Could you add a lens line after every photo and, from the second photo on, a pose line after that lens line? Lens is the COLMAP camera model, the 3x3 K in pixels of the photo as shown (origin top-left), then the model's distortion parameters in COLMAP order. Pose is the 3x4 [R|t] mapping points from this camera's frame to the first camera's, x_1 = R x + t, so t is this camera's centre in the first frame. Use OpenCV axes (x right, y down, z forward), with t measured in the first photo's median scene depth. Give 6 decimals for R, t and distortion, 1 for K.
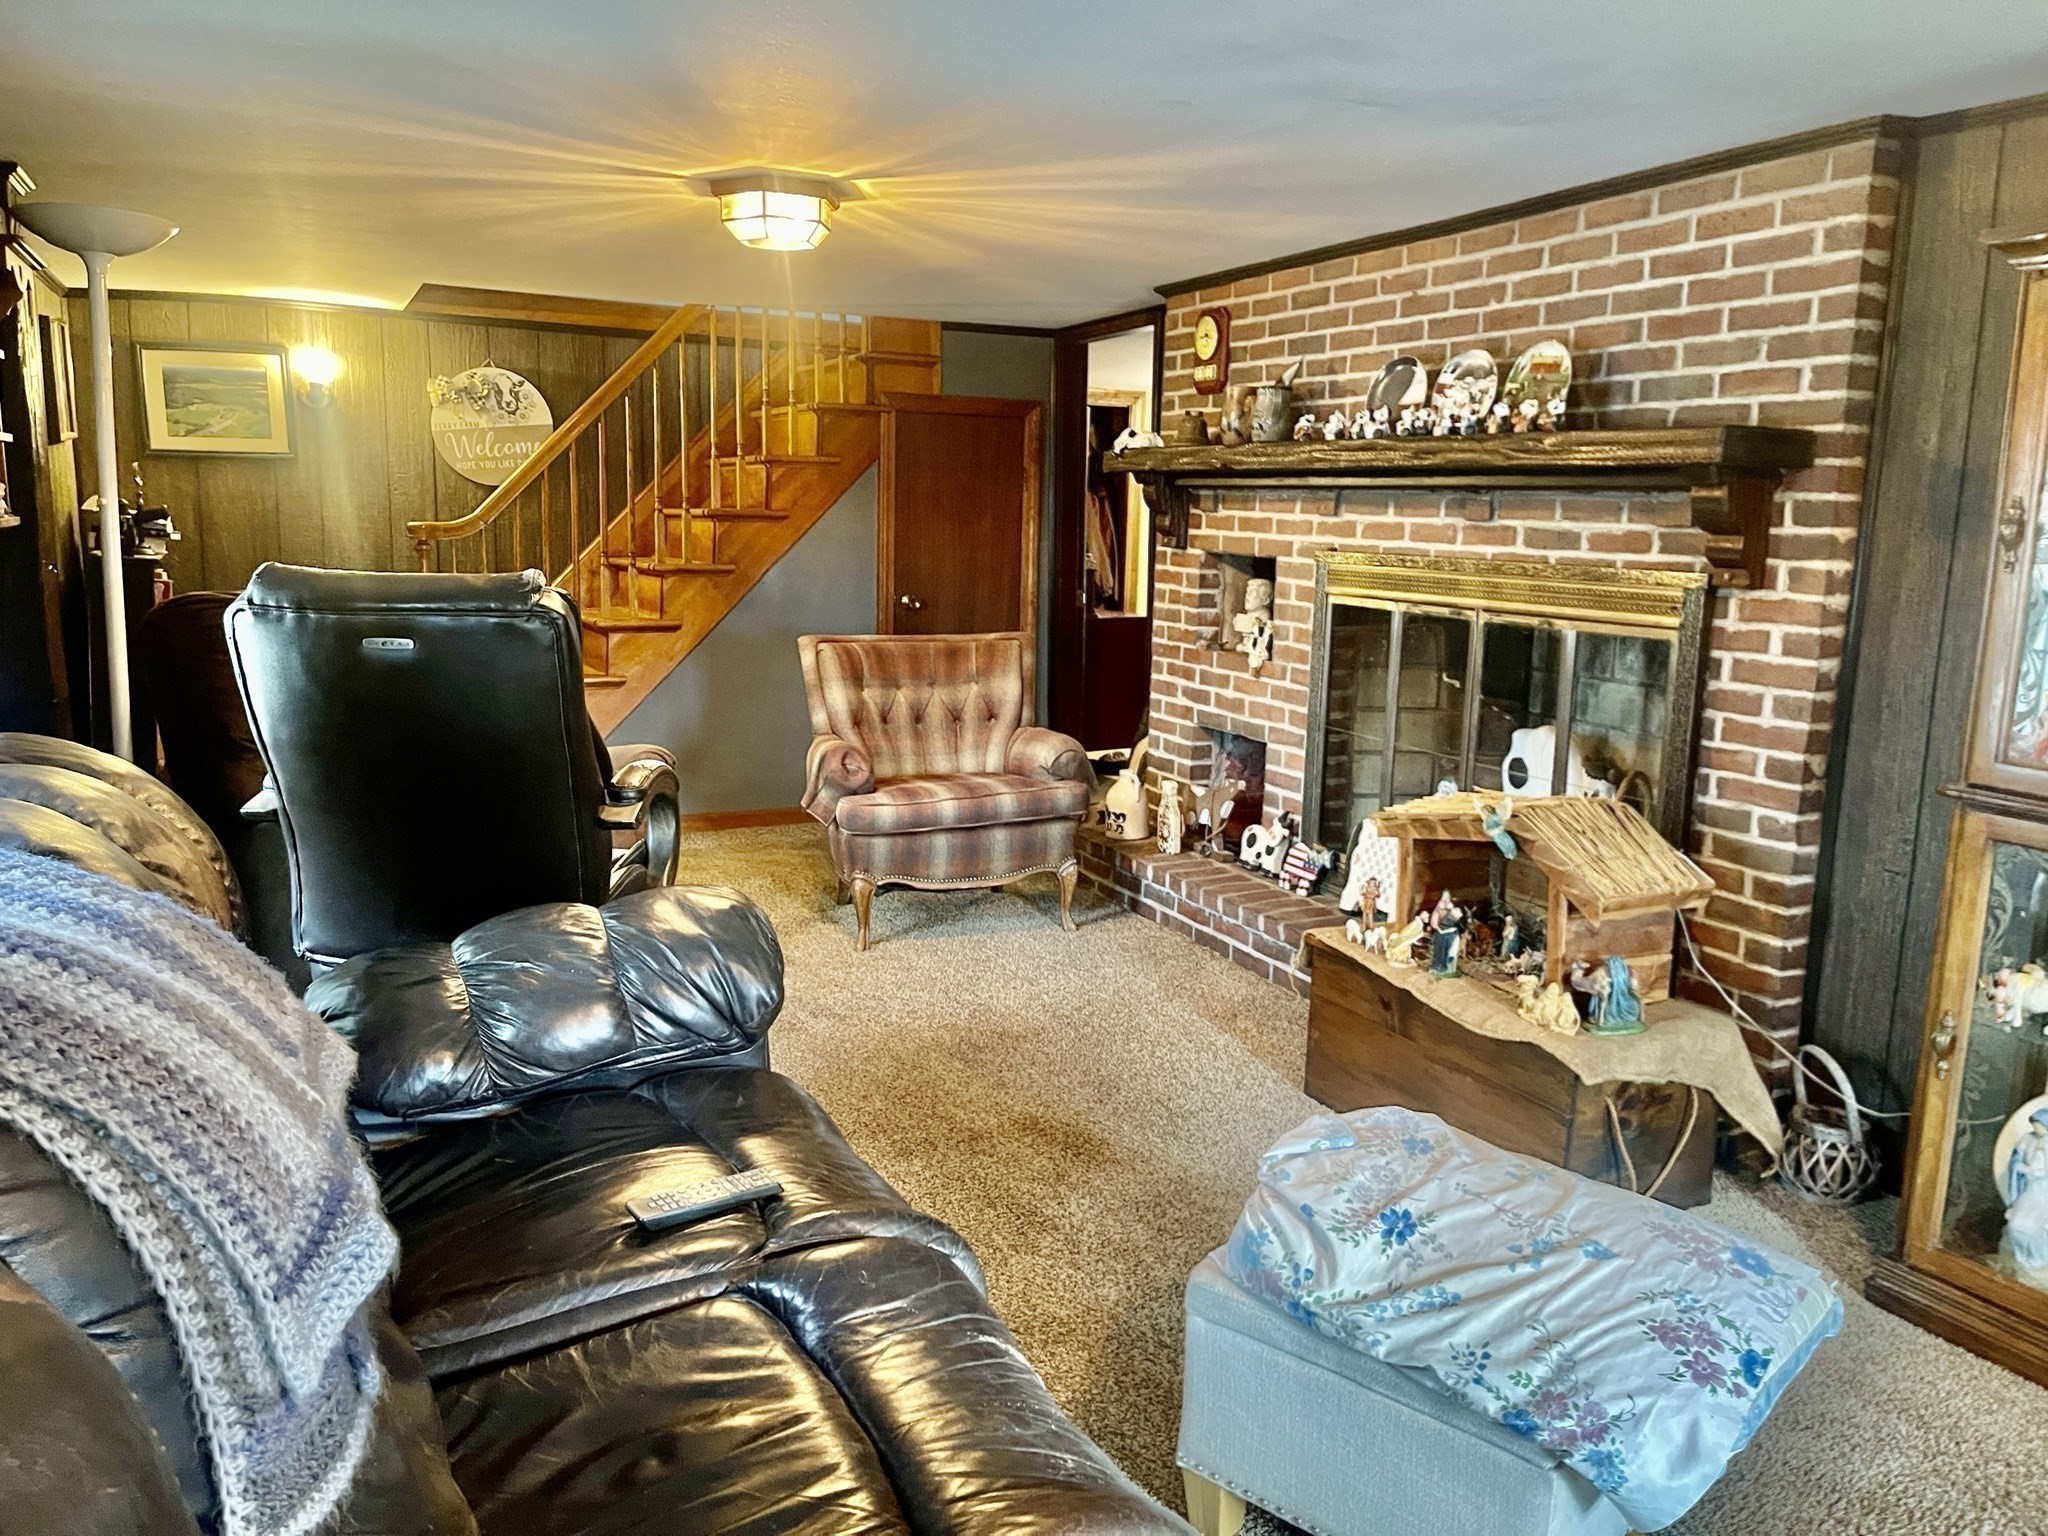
lens RADIAL K [[1512.8, 0, 1032.7], [0, 1512.8, 774.9], [0, 0, 1]] dist [0.004584, -0.000052]
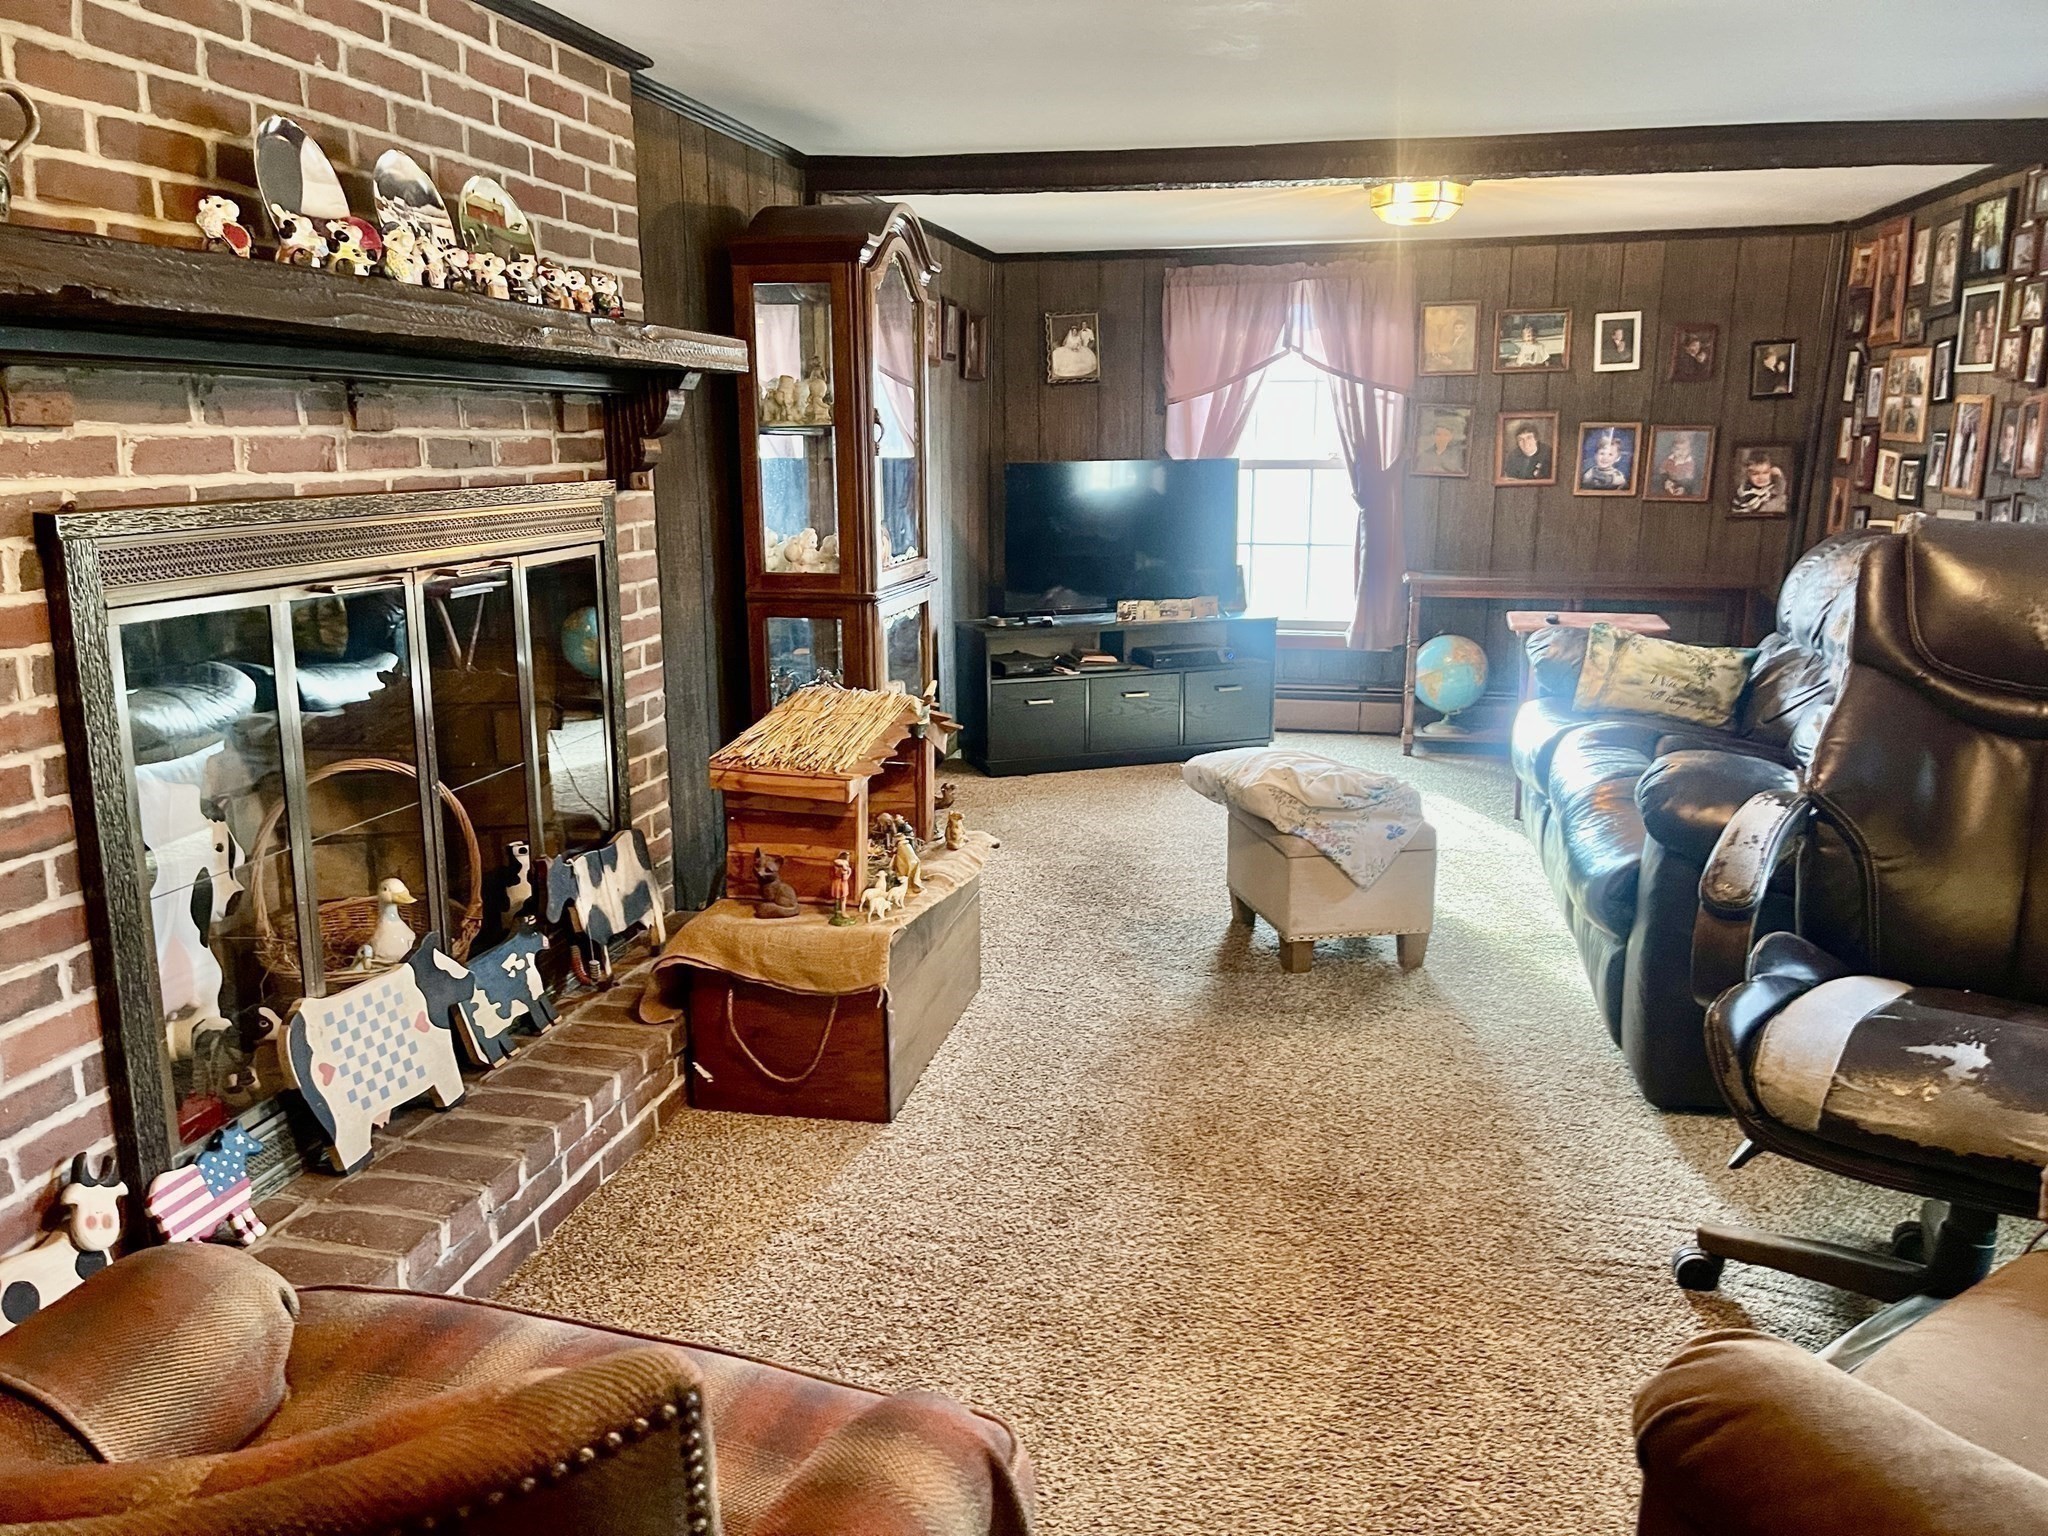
lens RADIAL K [[1512.8, 0, 1029.4], [0, 1512.8, 751.7], [0, 0, 1]] dist [0.004584, -0.000052]
pose [[-0.776438, -0.161665, 0.609105, -0.314810], [0.081762, 0.932525, 0.351729, -0.239632], [-0.624867, 0.322897, -0.710830, 1.305254]]
